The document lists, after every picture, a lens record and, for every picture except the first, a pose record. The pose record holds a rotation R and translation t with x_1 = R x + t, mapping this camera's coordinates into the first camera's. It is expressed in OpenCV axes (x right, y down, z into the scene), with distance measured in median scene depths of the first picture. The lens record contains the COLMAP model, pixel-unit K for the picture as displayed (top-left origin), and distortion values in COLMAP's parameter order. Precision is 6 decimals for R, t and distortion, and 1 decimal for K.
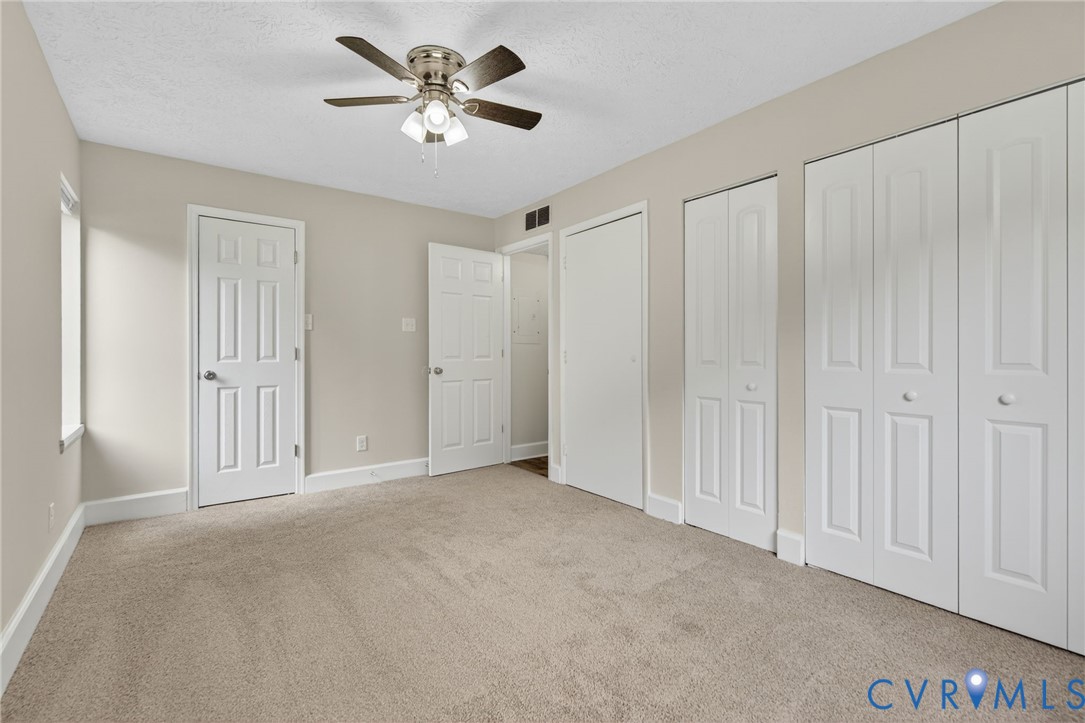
lens RADIAL K [[506.2, 0, 533.4], [0, 506.2, 350.6], [0, 0, 1]] dist [0.026992, -0.000081]
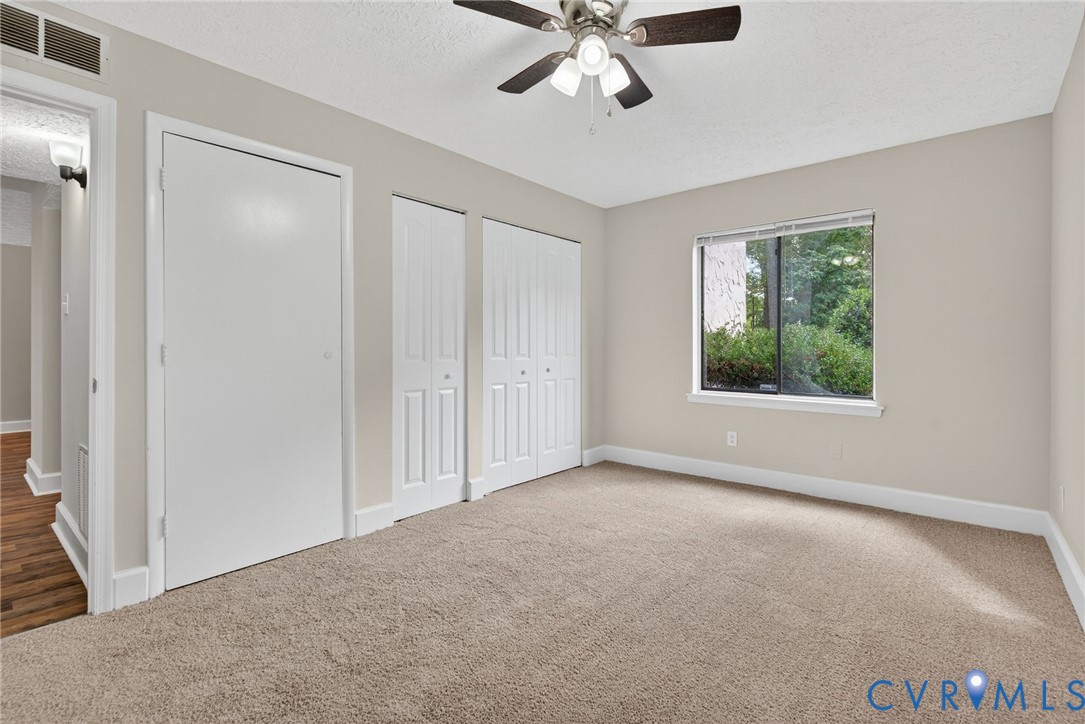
lens RADIAL K [[506.2, 0, 533.4], [0, 506.2, 351.1], [0, 0, 1]] dist [0.026992, -0.000081]
pose [[-0.213630, -0.002810, 0.976911, -0.734598], [0.000266, 0.999996, 0.002934, 0.007959], [-0.976915, 0.000887, -0.213628, 0.969713]]
